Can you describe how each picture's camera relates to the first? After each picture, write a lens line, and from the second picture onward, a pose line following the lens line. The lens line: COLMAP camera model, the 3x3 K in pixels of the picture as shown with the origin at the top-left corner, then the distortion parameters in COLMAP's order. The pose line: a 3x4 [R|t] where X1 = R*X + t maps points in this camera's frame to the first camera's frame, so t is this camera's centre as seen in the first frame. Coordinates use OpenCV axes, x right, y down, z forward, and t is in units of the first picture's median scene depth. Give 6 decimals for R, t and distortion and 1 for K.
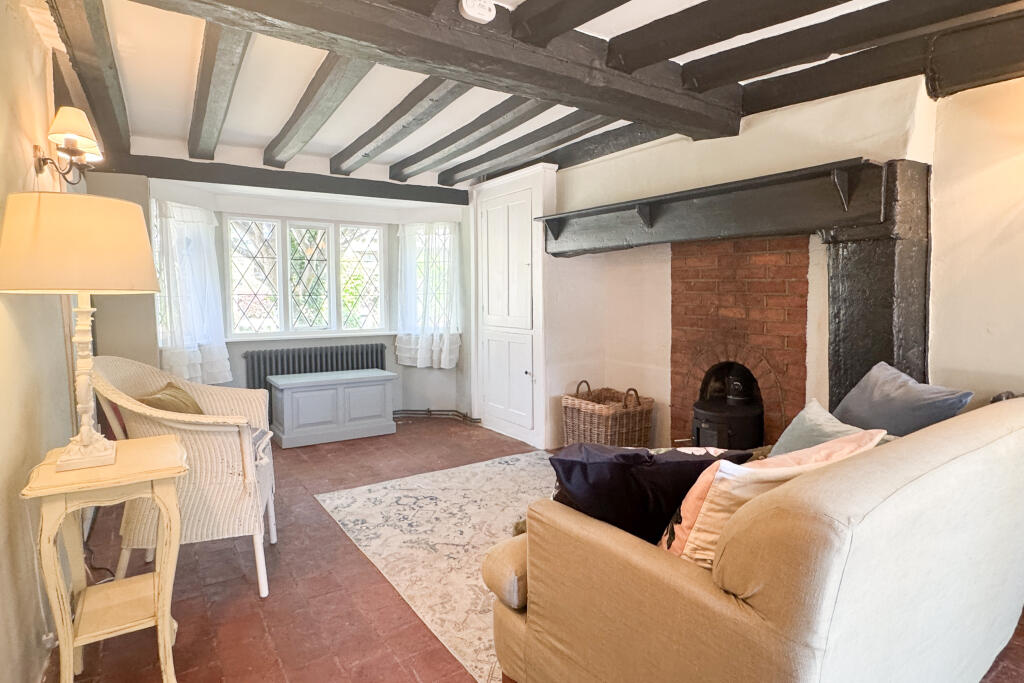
lens RADIAL K [[547.8, 0, 511.2], [0, 547.8, 331.6], [0, 0, 1]] dist [-0.016220, -0.000364]
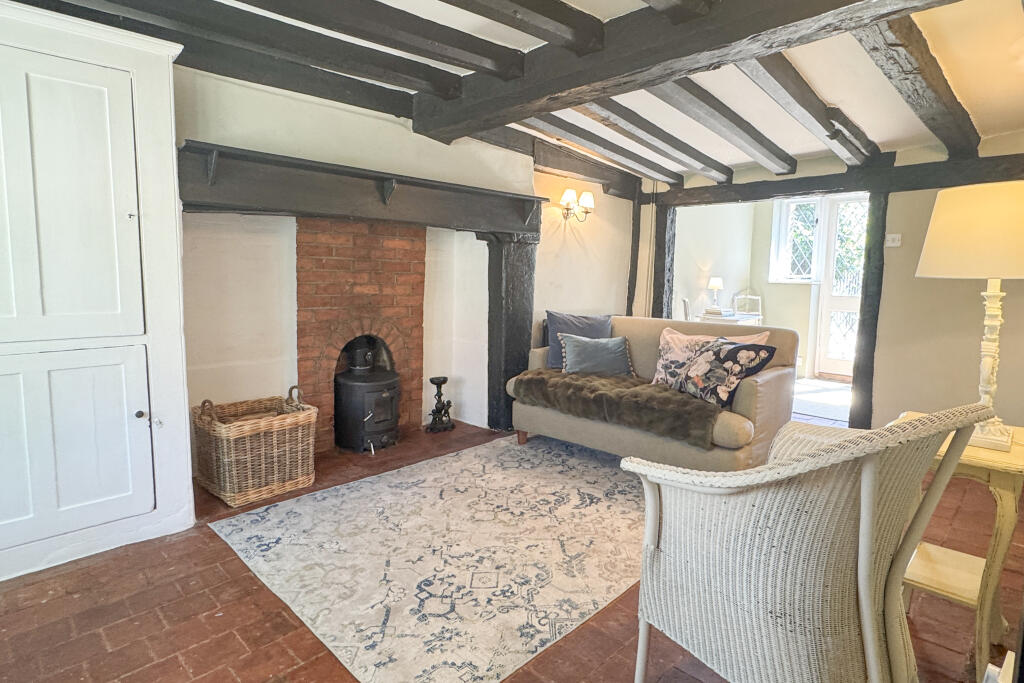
lens RADIAL K [[547.8, 0, 510.9], [0, 547.8, 334.0], [0, 0, 1]] dist [-0.016220, -0.000364]
pose [[-0.192557, -0.110855, 0.975004, -0.765914], [0.057559, 0.990612, 0.123997, -0.069688], [-0.979596, 0.079997, -0.184369, 0.988145]]
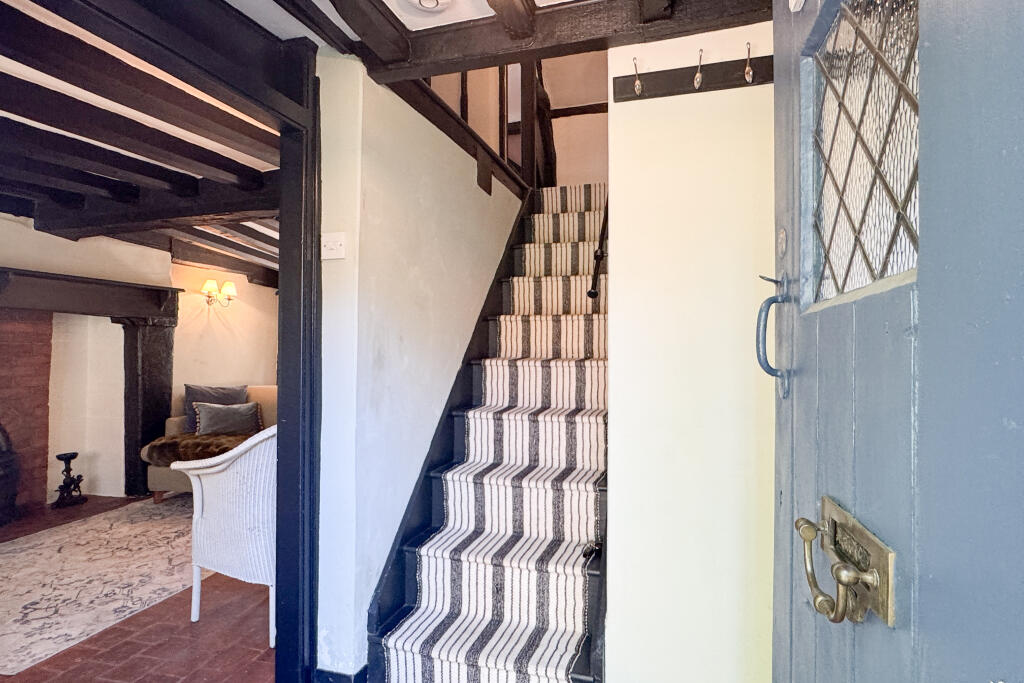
lens RADIAL K [[558.7, 0, 511.2], [0, 558.7, 342.6], [0, 0, 1]] dist [0.001544, -0.003518]
pose [[-0.639995, 0.010811, 0.768303, -1.242928], [0.062074, 0.997360, 0.037674, -0.074306], [-0.765867, 0.071803, -0.638977, 0.947312]]
